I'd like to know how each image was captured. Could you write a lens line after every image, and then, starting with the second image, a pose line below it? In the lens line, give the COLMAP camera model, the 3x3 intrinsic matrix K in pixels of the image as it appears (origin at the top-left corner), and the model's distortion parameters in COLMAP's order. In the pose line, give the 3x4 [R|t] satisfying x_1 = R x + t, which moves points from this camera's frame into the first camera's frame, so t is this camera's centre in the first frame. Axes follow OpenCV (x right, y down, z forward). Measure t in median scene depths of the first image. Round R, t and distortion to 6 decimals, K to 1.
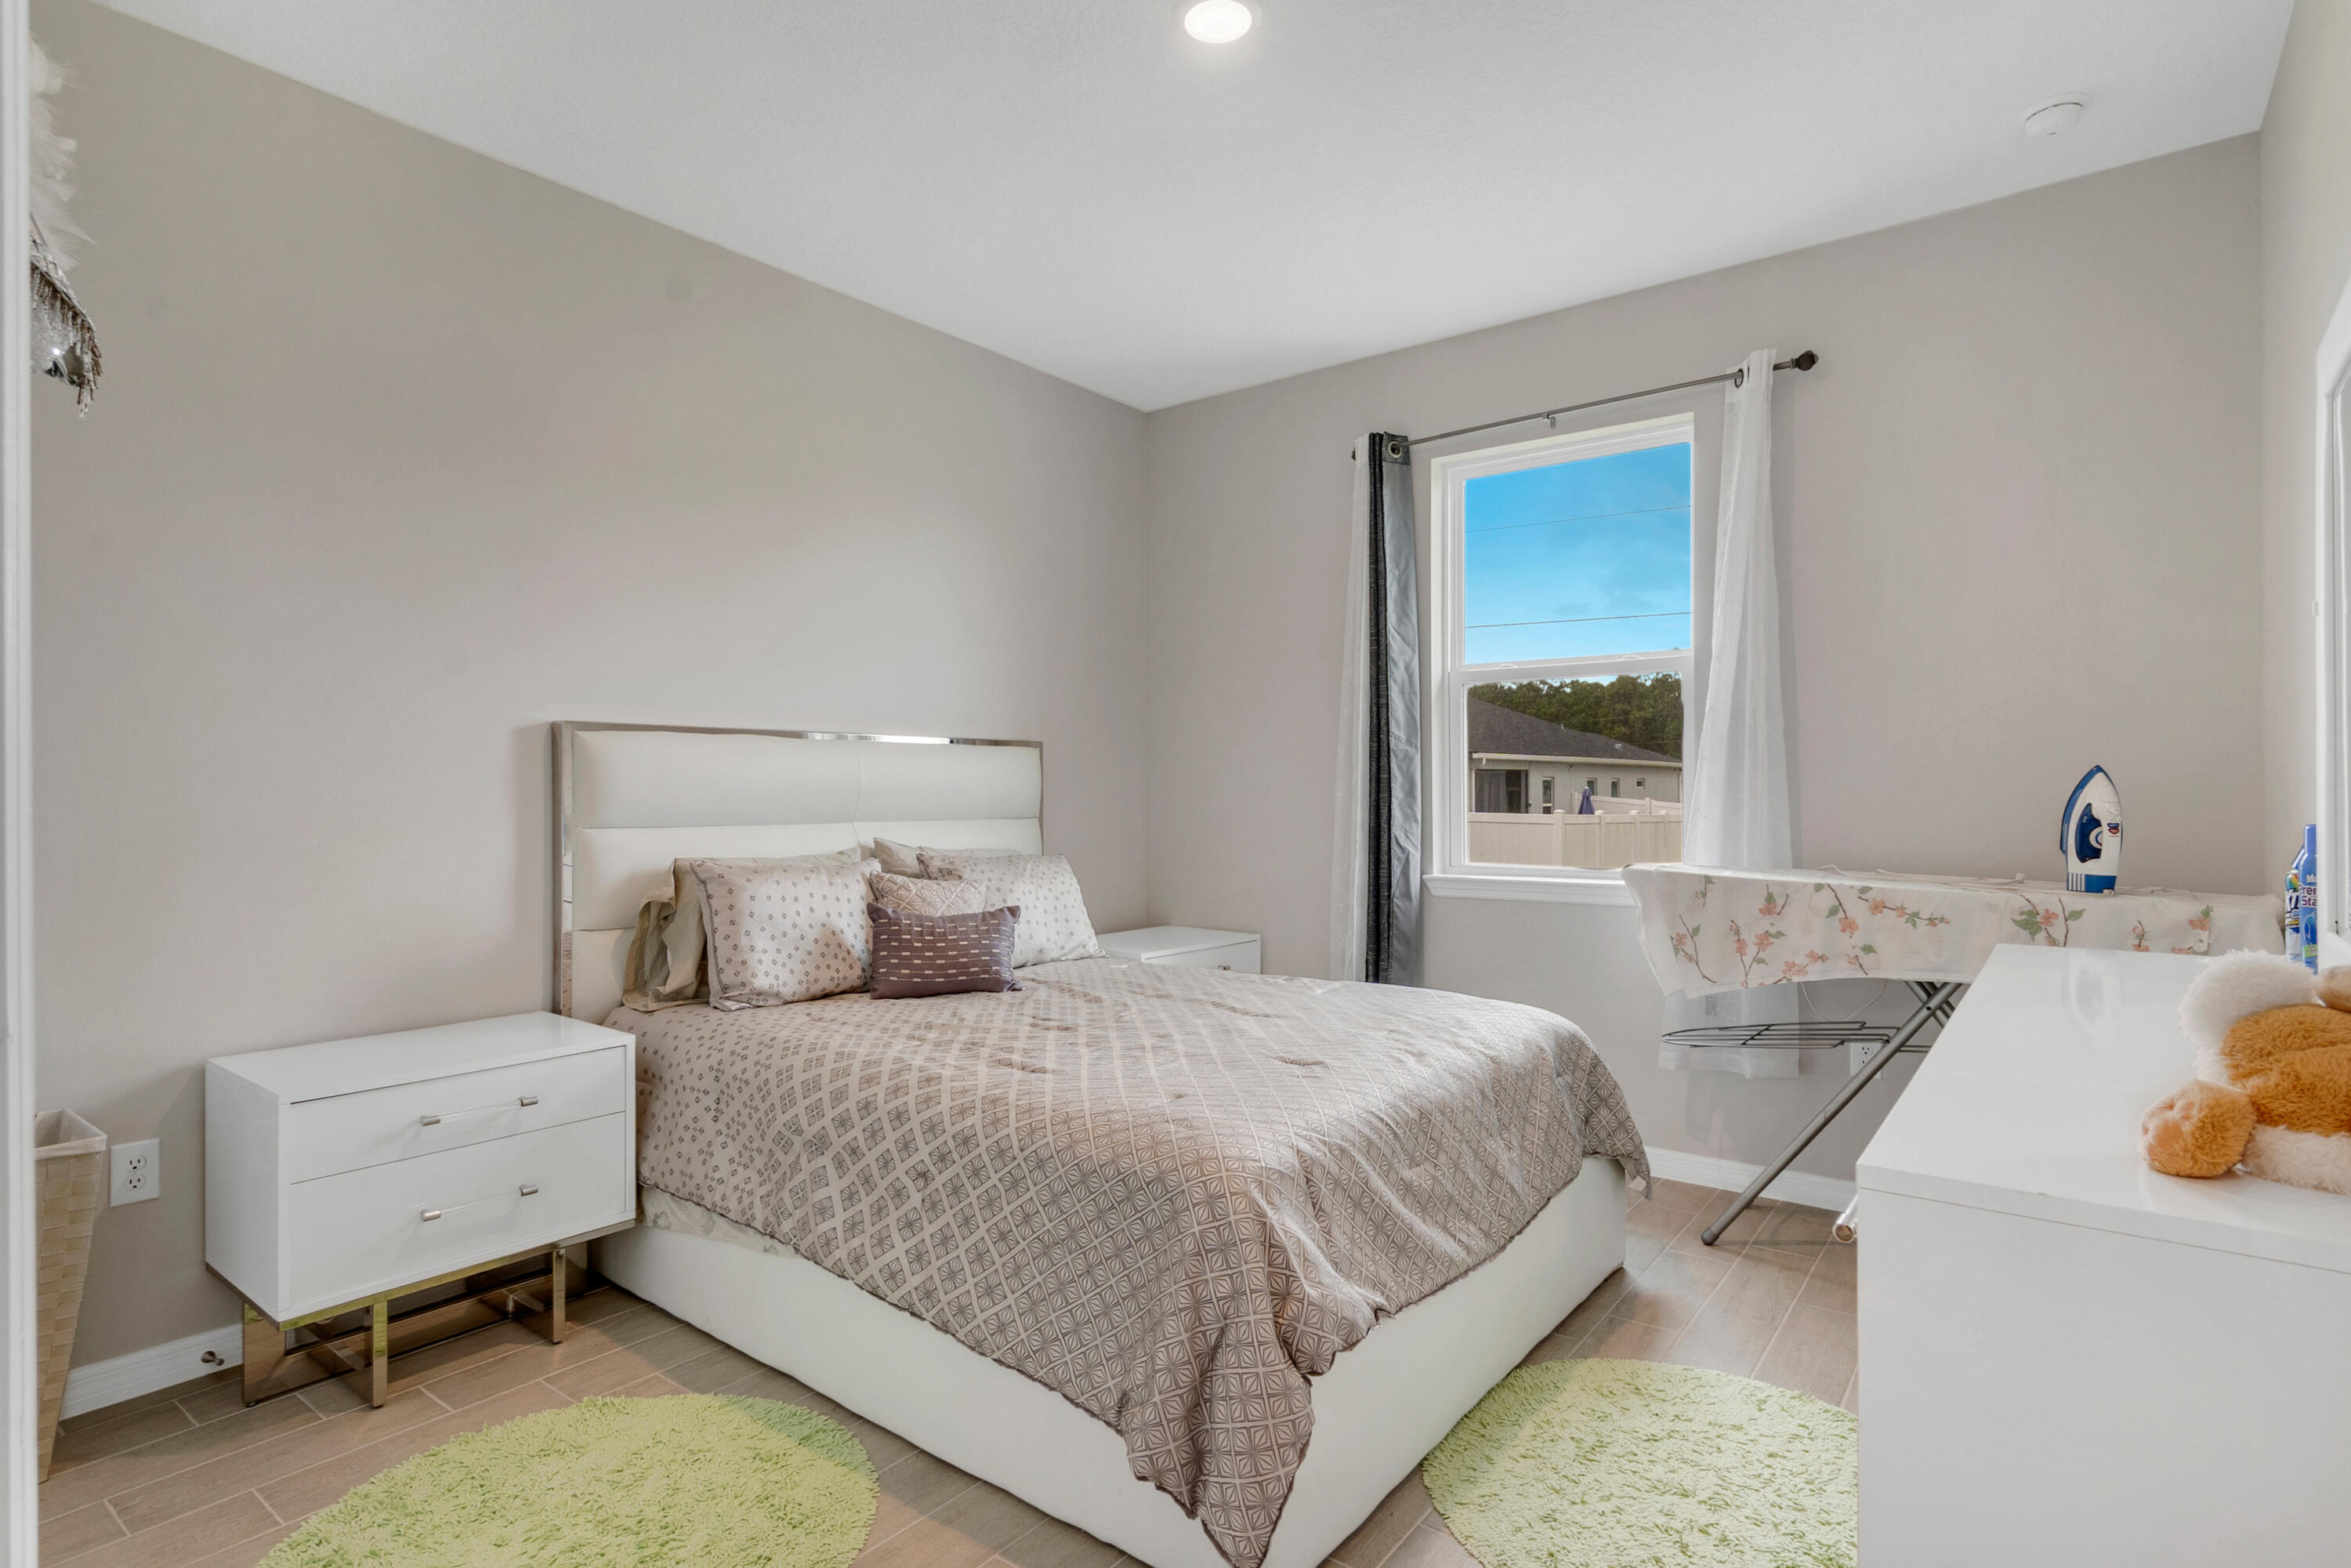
lens RADIAL K [[1206.8, 0, 1175.6], [0, 1206.8, 784.6], [0, 0, 1]] dist [-0.004628, -0.000553]
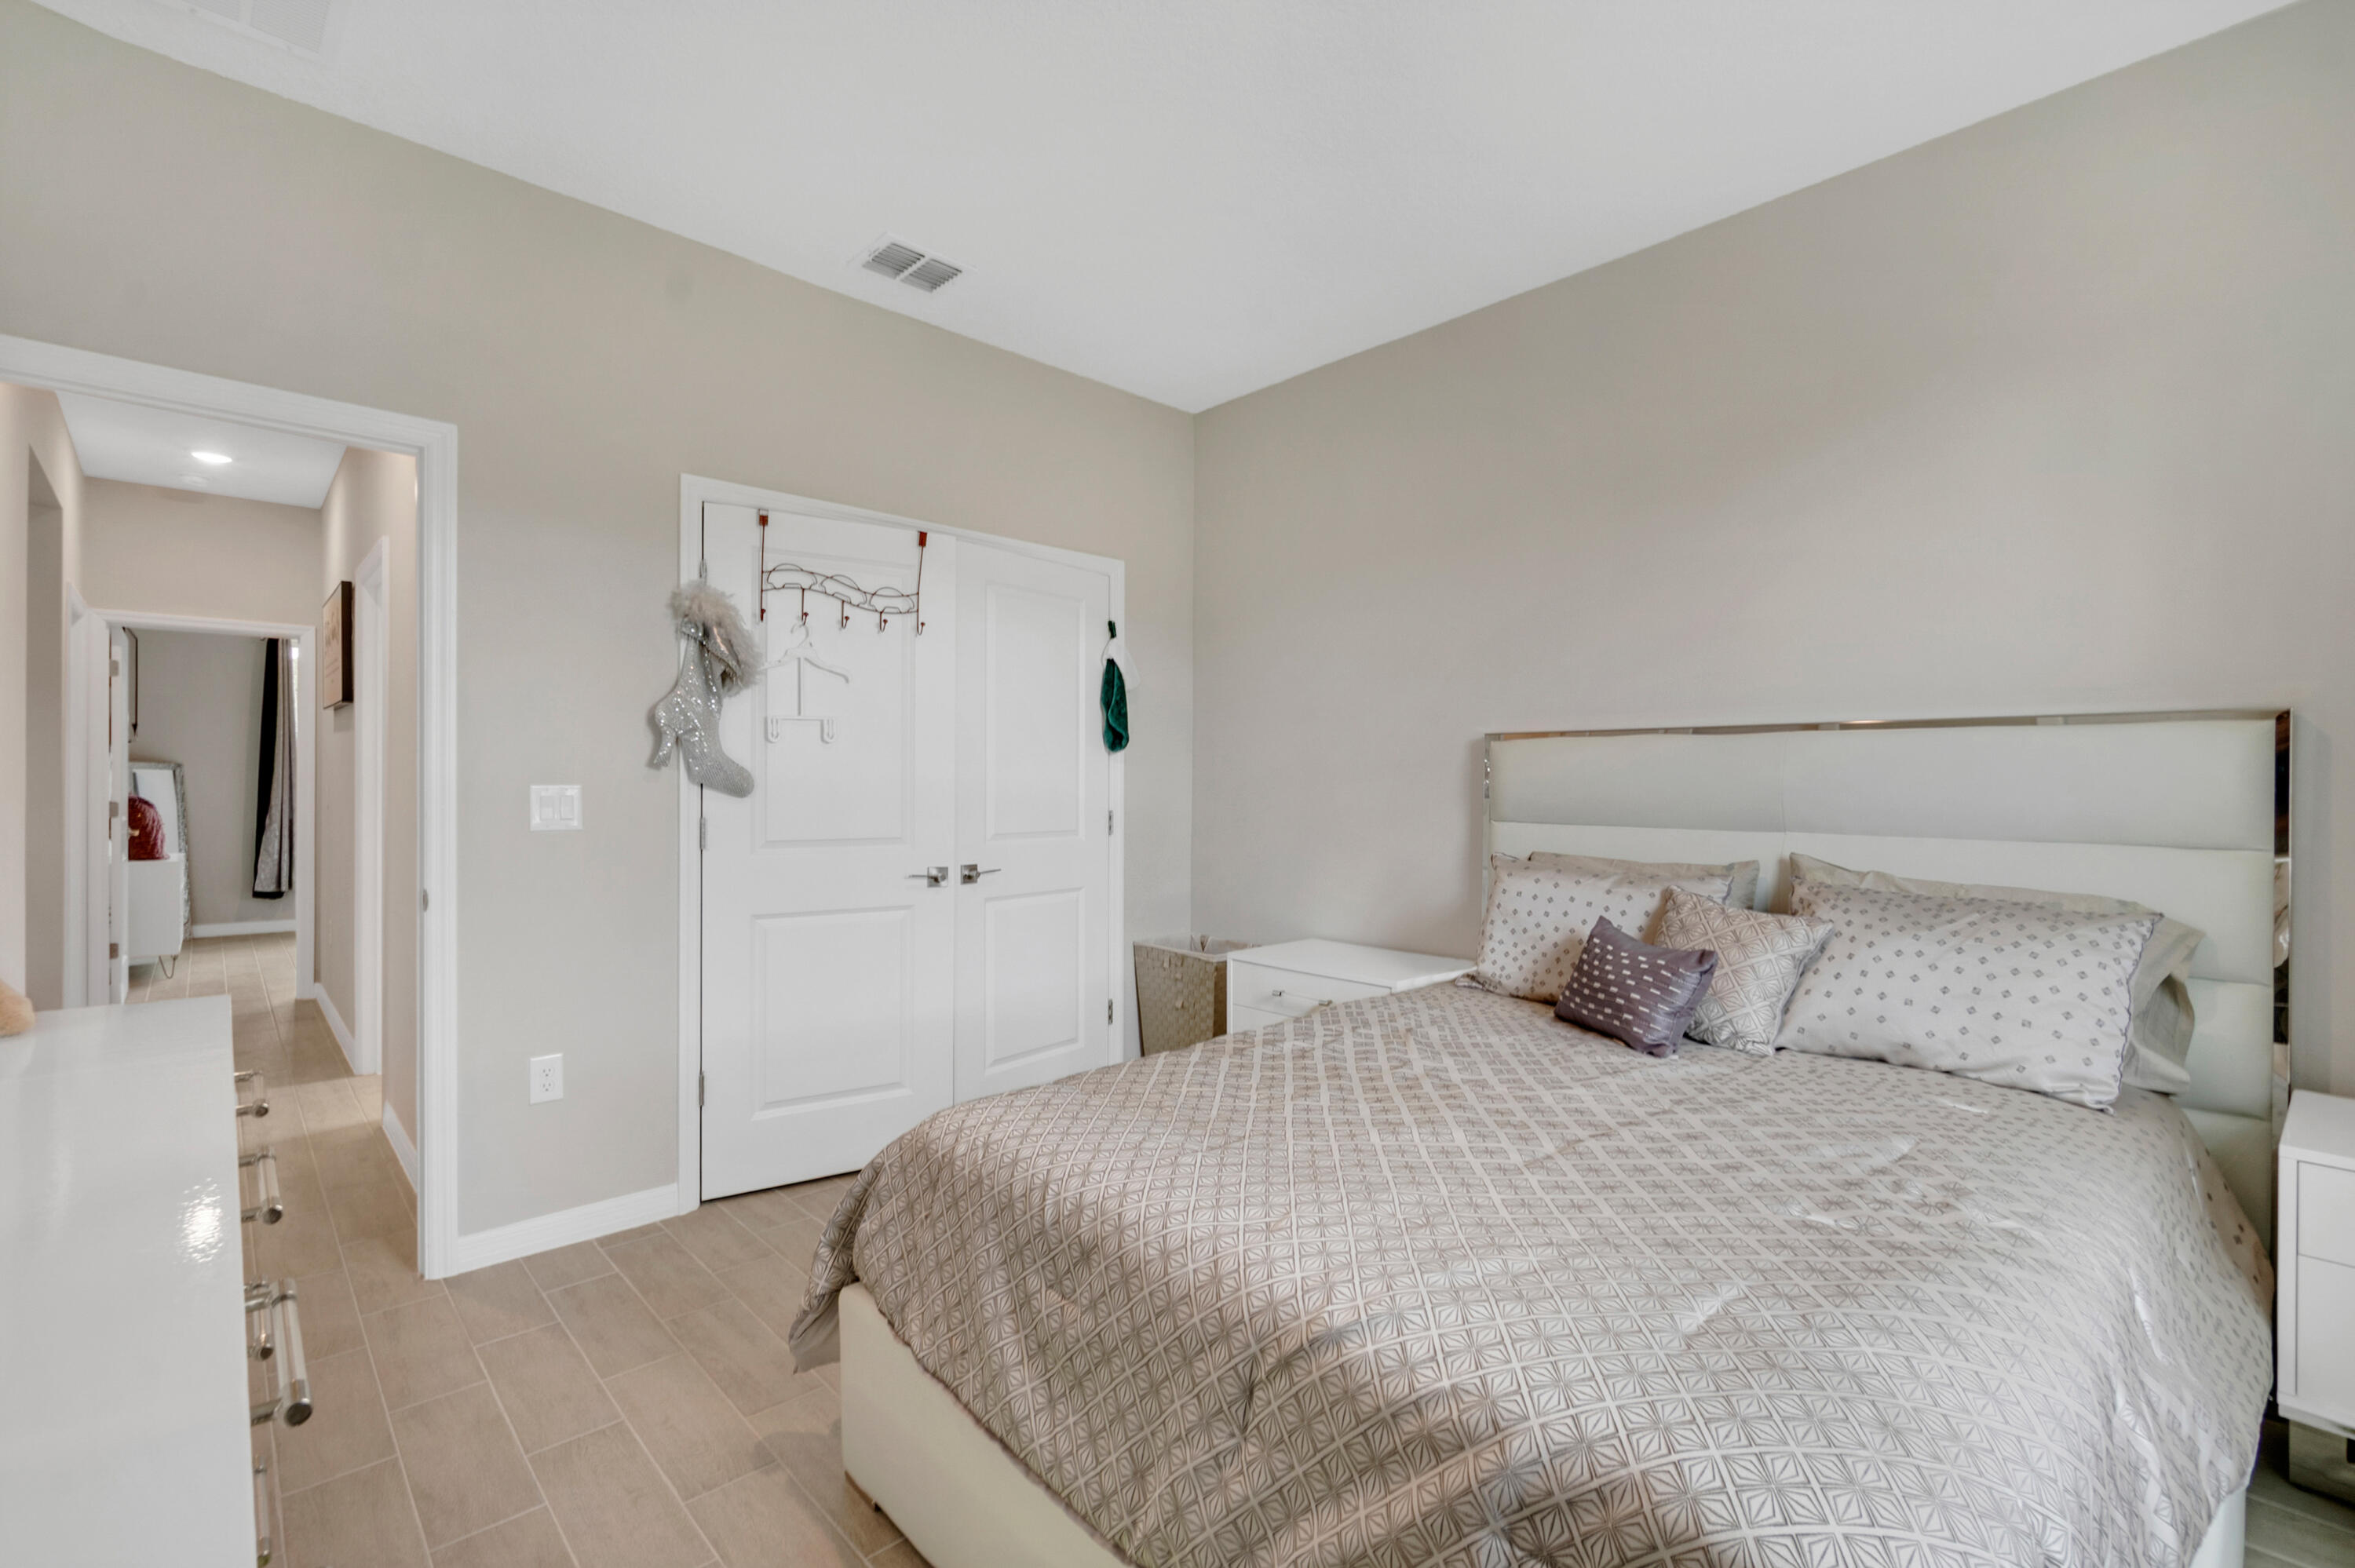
lens RADIAL K [[1043.1, 0, 1179.0], [0, 1043.1, 782.6], [0, 0, 1]] dist [0.005302, 0.001154]
pose [[-0.162063, 0.003755, -0.986773, 0.606898], [0.001723, 0.999992, 0.003523, -0.006628], [0.986779, -0.001129, -0.162069, 0.854325]]
